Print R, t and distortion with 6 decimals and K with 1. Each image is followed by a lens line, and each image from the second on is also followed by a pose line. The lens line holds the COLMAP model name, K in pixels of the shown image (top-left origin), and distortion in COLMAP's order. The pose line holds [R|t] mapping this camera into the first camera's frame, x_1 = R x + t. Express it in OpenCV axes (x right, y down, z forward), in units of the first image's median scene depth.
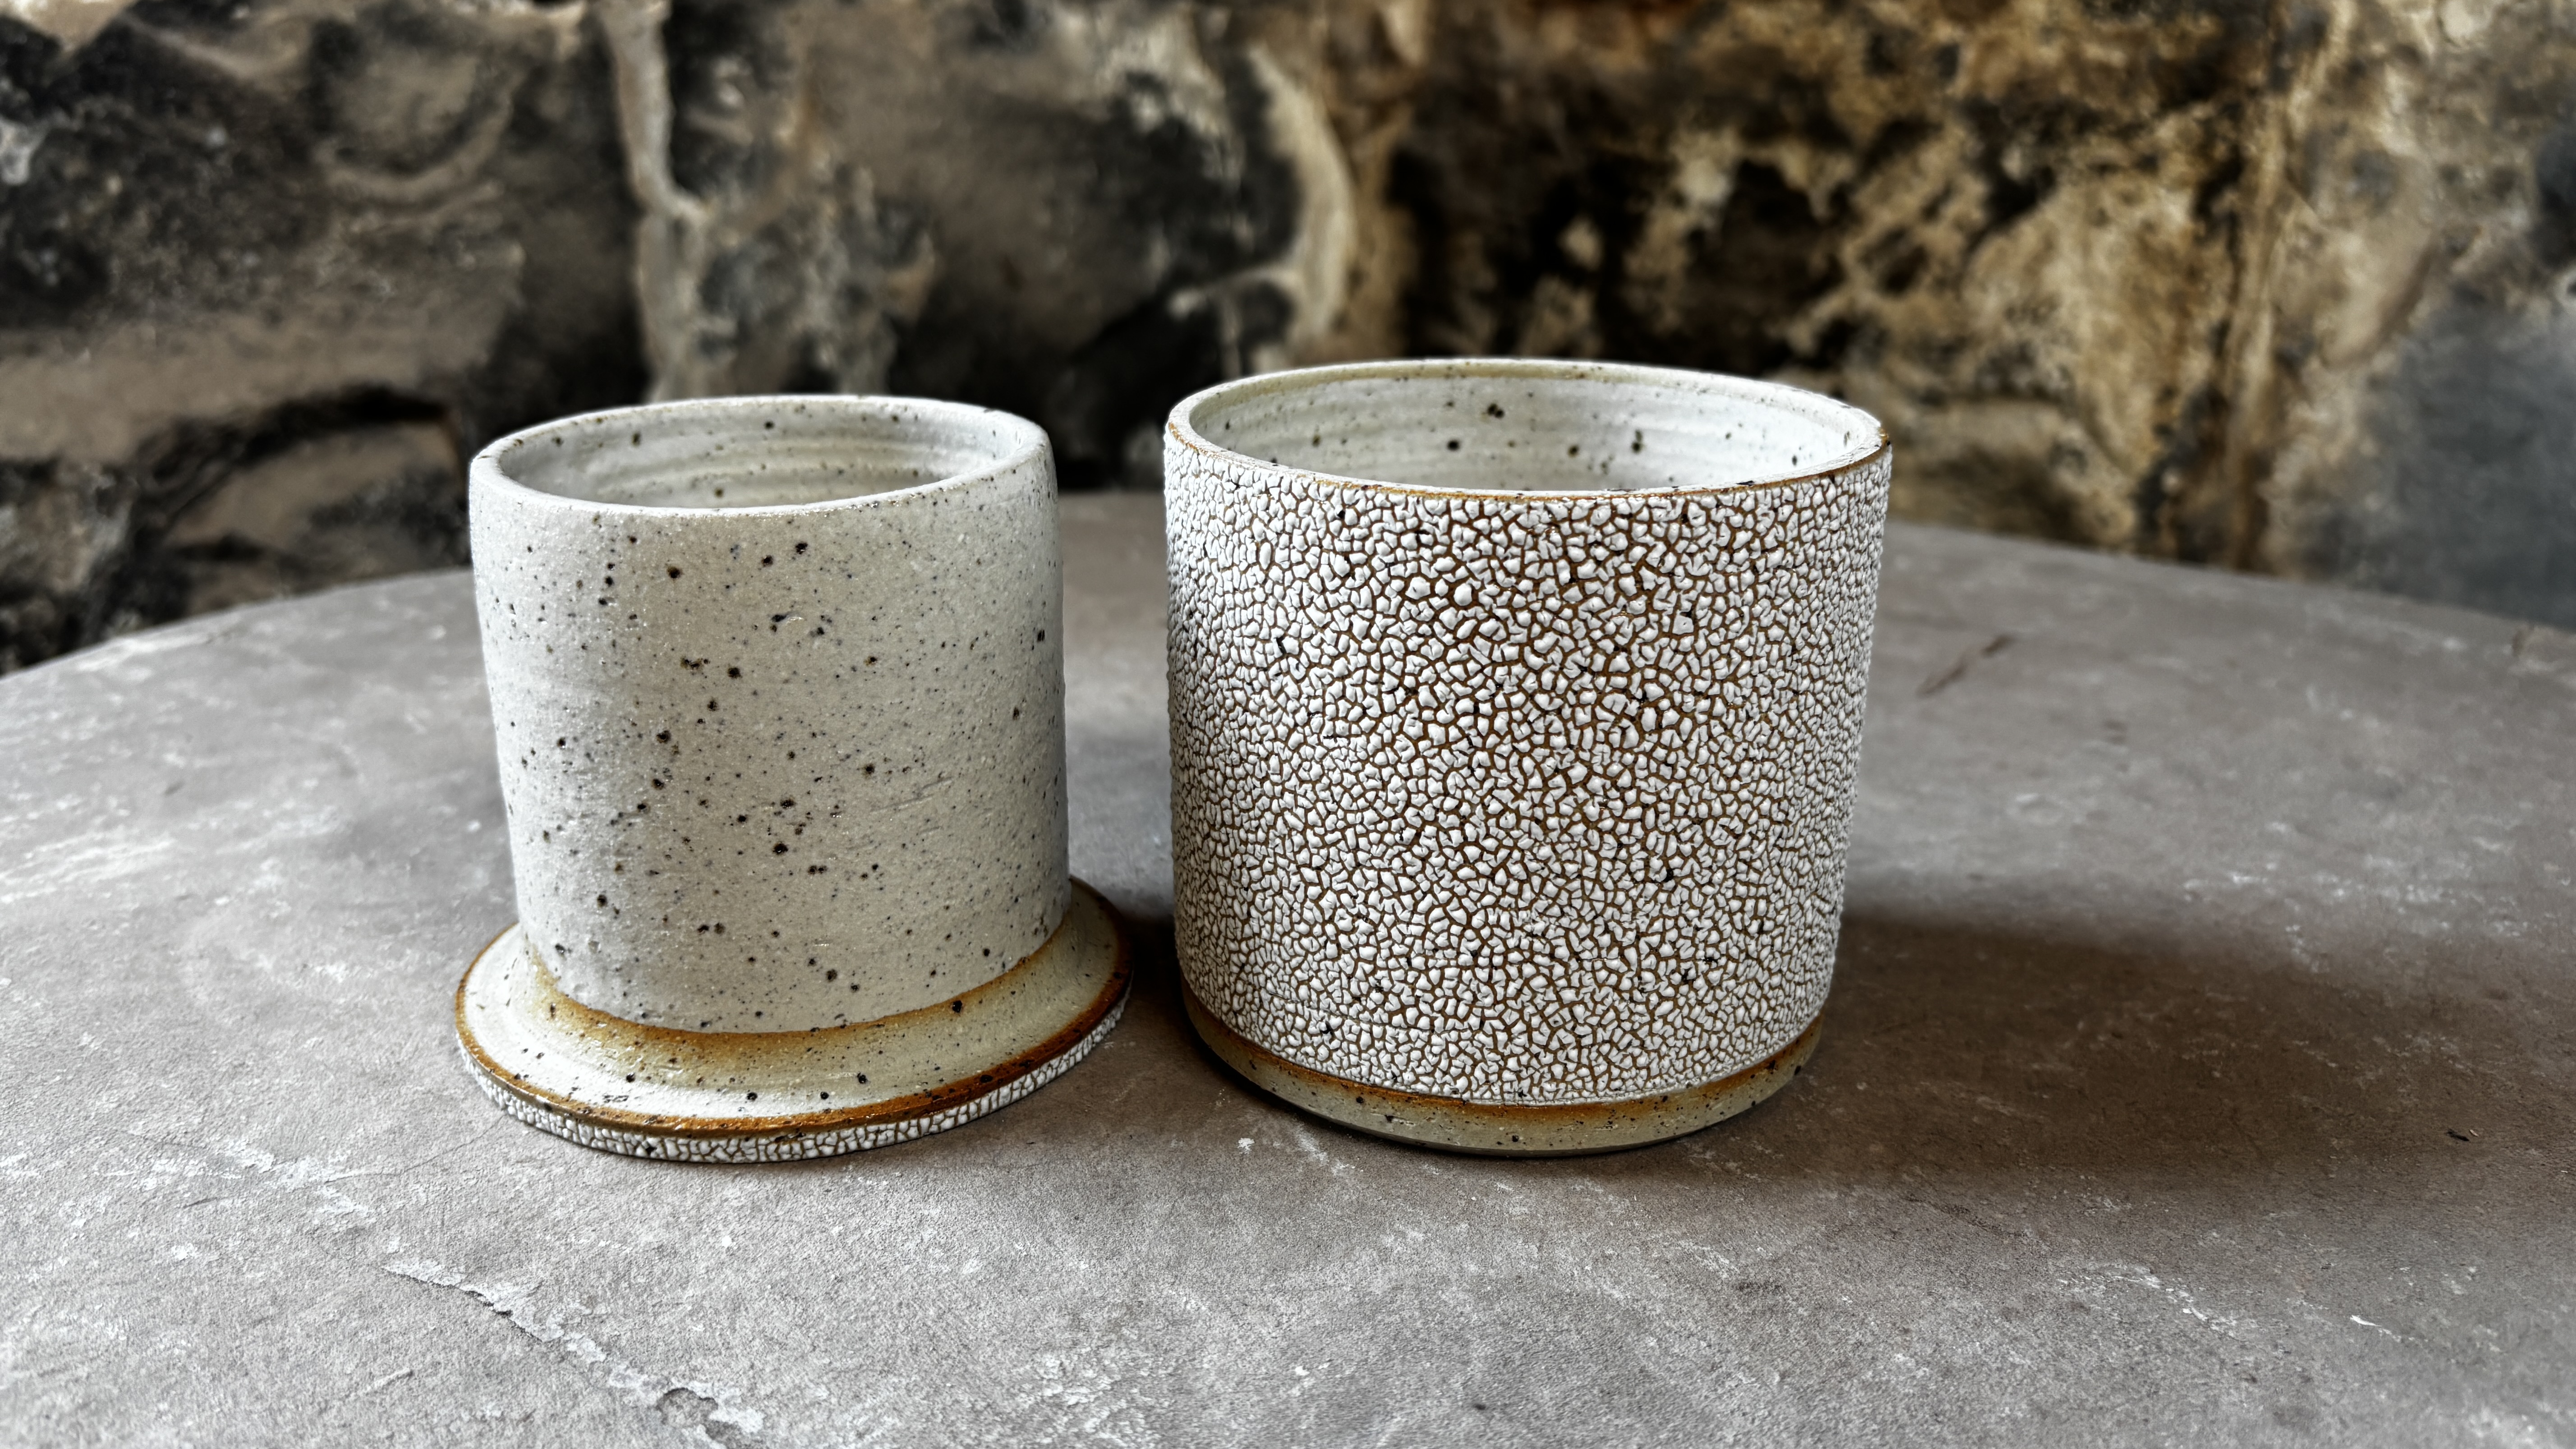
lens RADIAL K [[2047.2, 0, 1303.4], [0, 2047.2, 719.5], [0, 0, 1]] dist [0.010702, -0.011027]
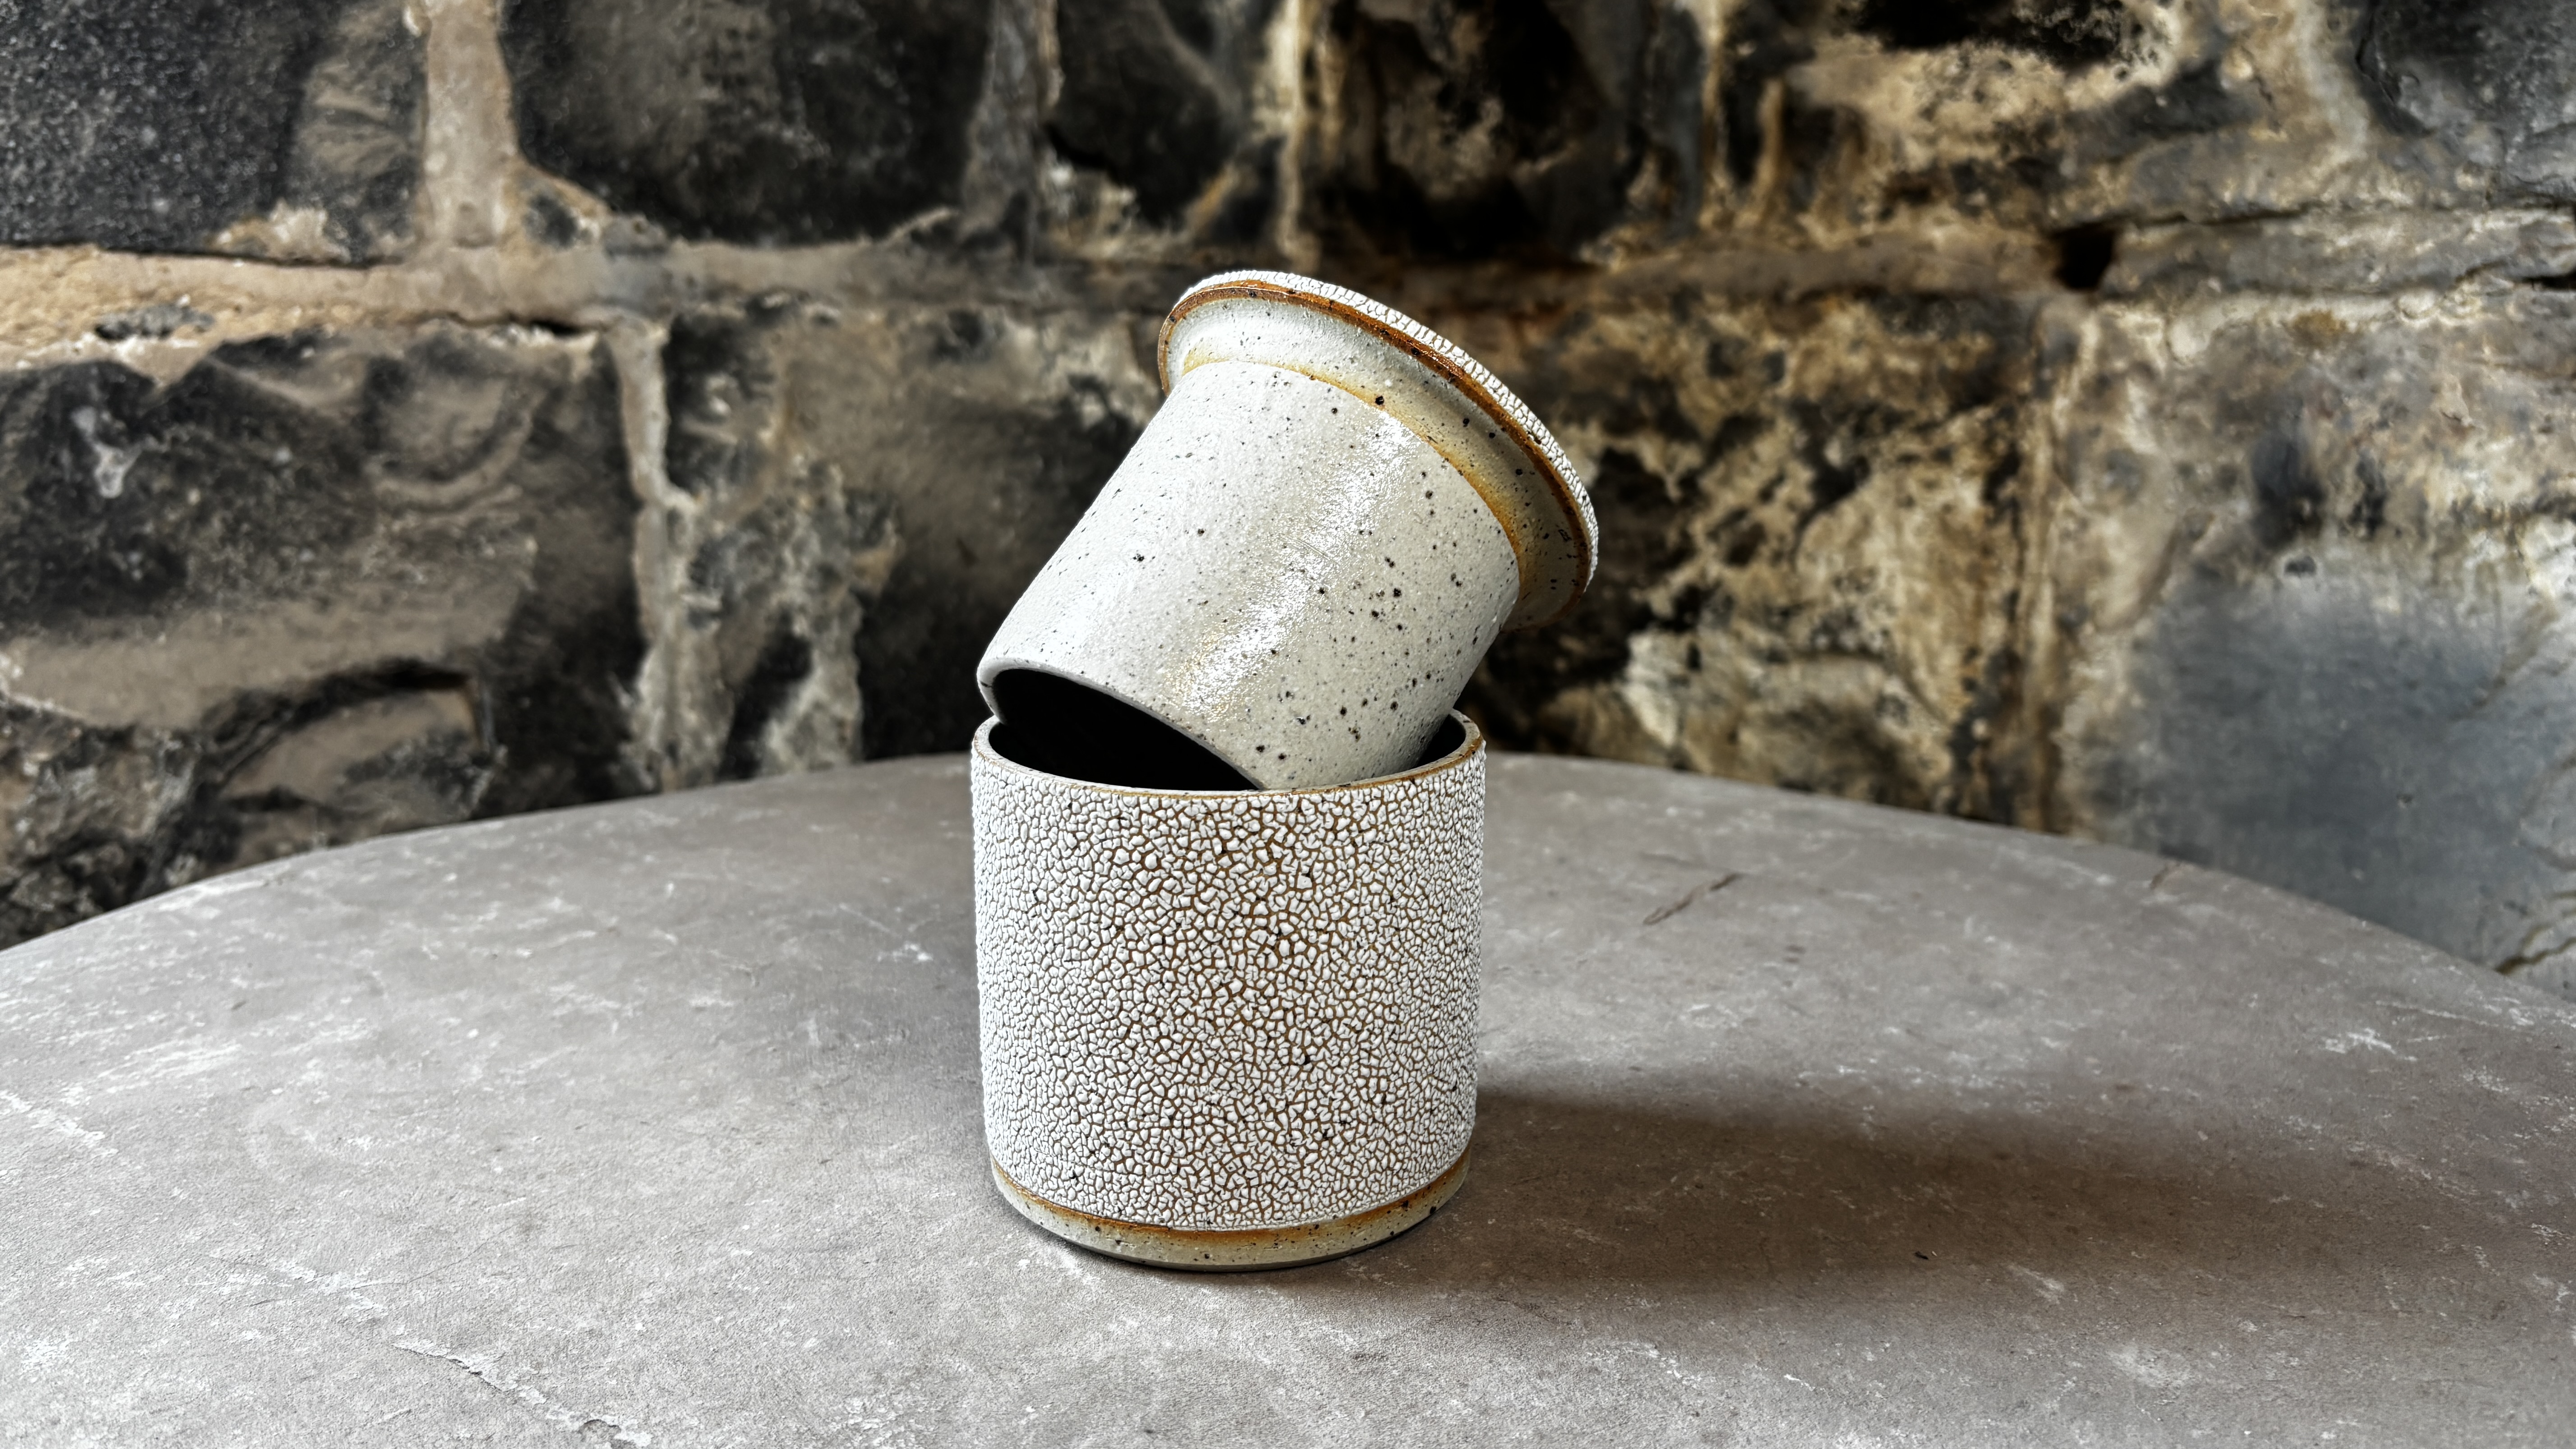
lens RADIAL K [[2002.3, 0, 1281.0], [0, 2002.3, 729.0], [0, 0, 1]] dist [0.008894, 0.000362]
pose [[0.999935, -0.004733, -0.010395, 0.055418], [0.003621, 0.994519, -0.104494, -0.001818], [0.010832, 0.104449, 0.994471, -0.123160]]
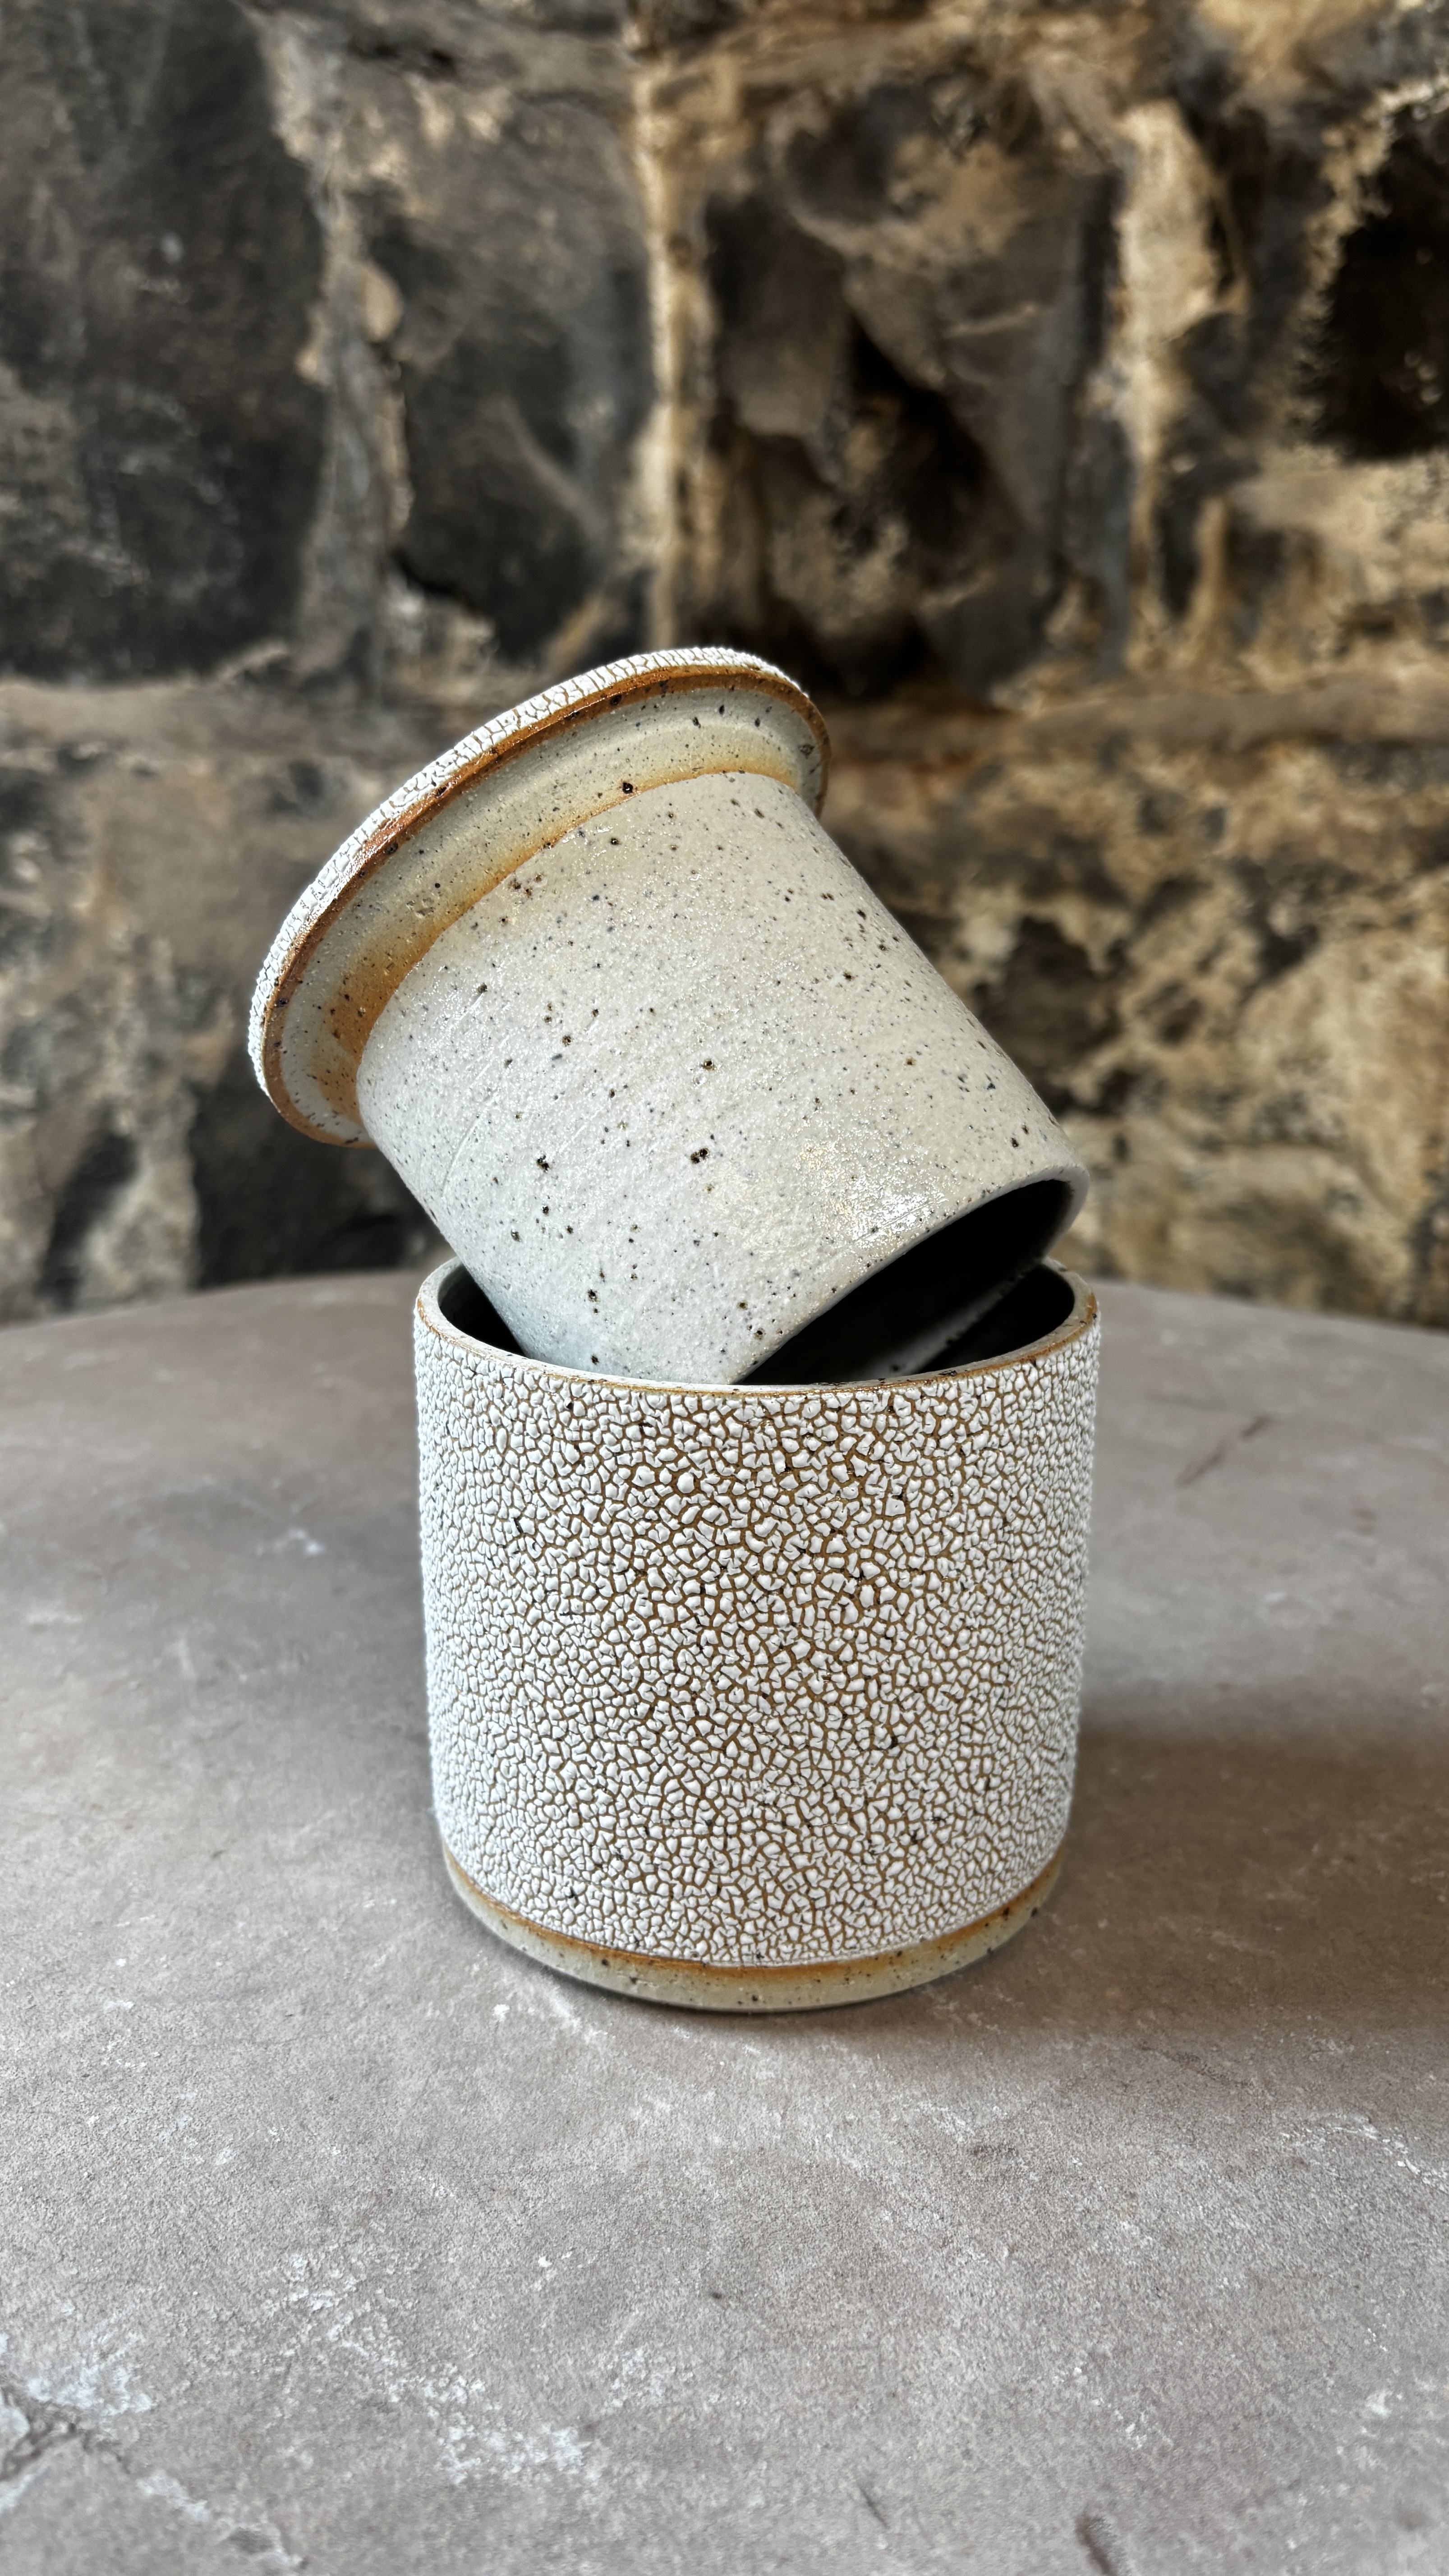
lens RADIAL K [[2047.2, 0, 709.4], [0, 2047.2, 1294.2], [0, 0, 1]] dist [0.010702, -0.011027]
pose [[0.999045, -0.017674, 0.039966, 0.015013], [0.020140, 0.997862, -0.062168, -0.027617], [-0.038782, 0.062914, 0.997265, -0.013801]]
